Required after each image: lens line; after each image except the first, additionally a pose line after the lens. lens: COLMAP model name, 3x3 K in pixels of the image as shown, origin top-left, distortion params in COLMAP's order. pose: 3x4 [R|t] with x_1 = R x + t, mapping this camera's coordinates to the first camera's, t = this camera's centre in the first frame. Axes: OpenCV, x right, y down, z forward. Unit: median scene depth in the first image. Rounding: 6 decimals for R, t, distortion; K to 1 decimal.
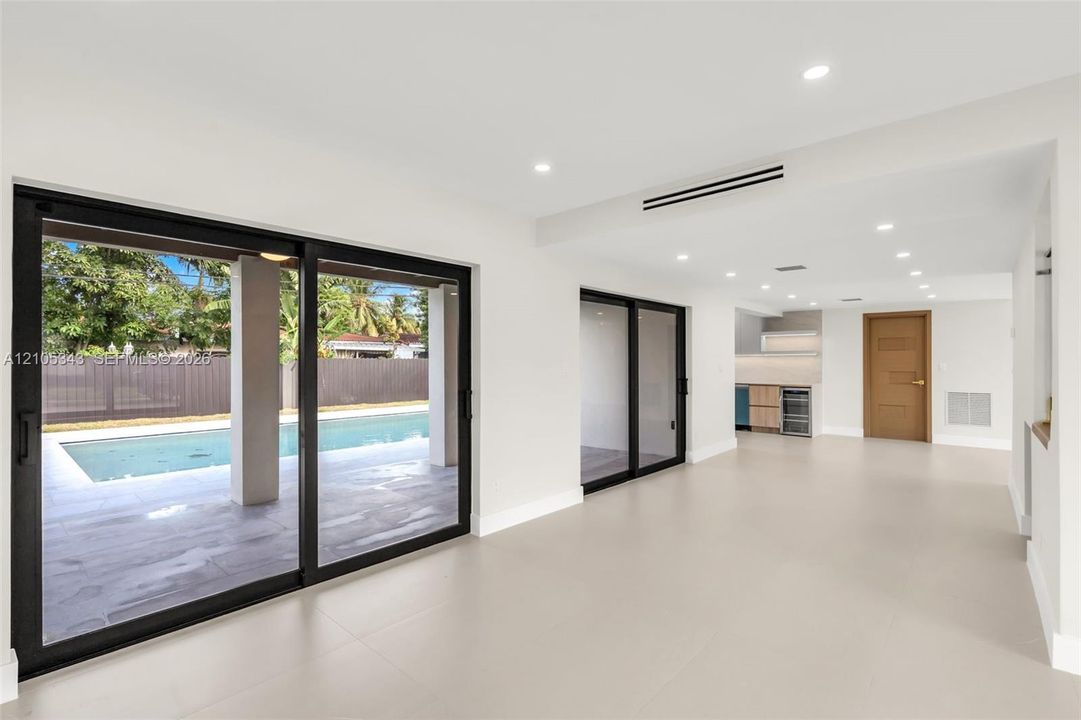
lens RADIAL K [[497.8, 0, 539.1], [0, 497.8, 362.5], [0, 0, 1]] dist [-0.003912, 0.000846]
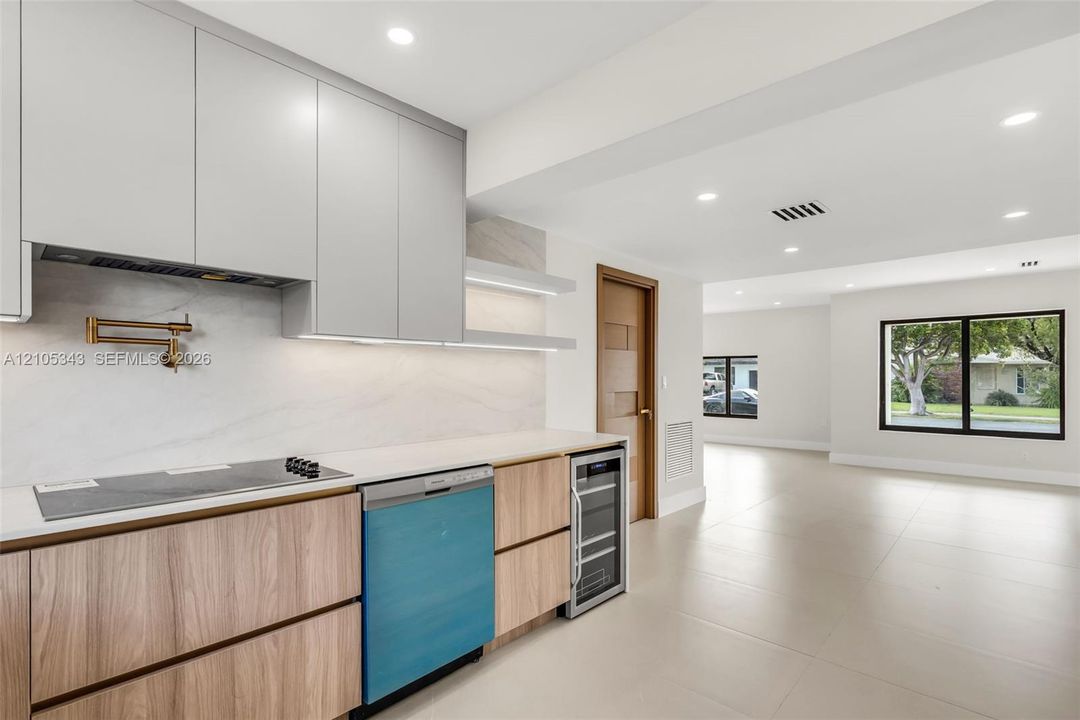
lens RADIAL K [[497.4, 0, 541.2], [0, 497.4, 380.7], [0, 0, 1]] dist [-0.003912, 0.000846]
pose [[0.023847, 0.002655, 0.999712, 0.203762], [-0.013219, 0.999910, -0.002340, 0.006658], [-0.999628, -0.013160, 0.023880, 1.047910]]
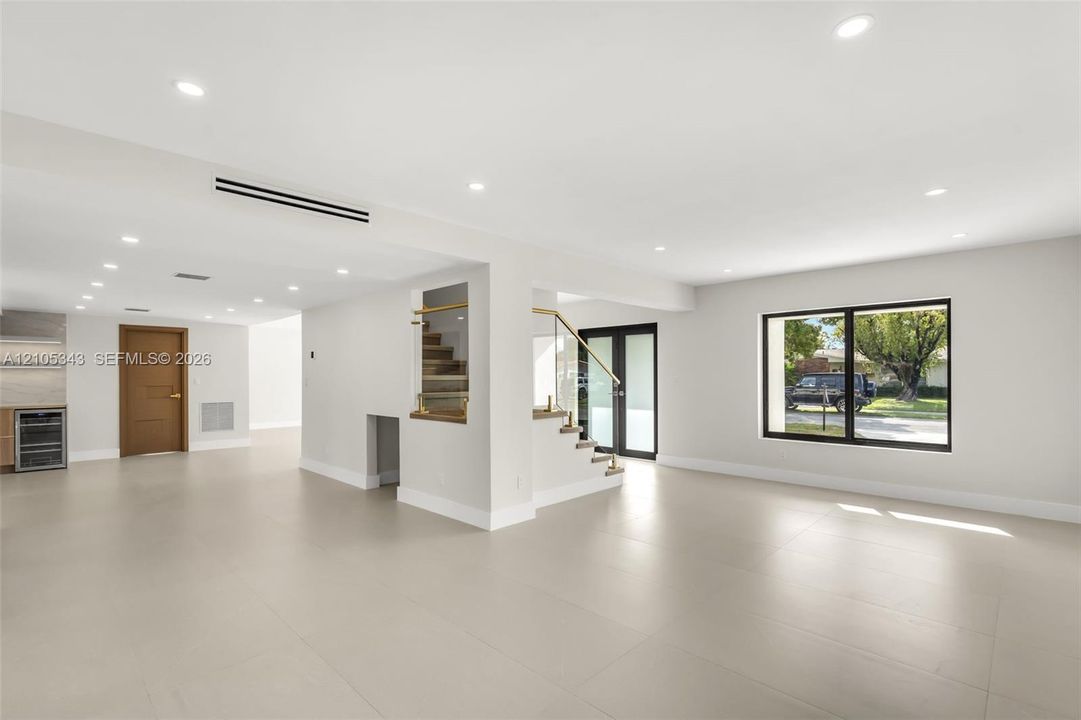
lens RADIAL K [[497.8, 0, 527.3], [0, 497.8, 376.8], [0, 0, 1]] dist [-0.003912, 0.000846]
pose [[0.067849, -0.002782, 0.997692, -0.222824], [0.001046, 0.999996, 0.002717, -0.002286], [-0.997695, 0.000860, 0.067851, 0.178831]]
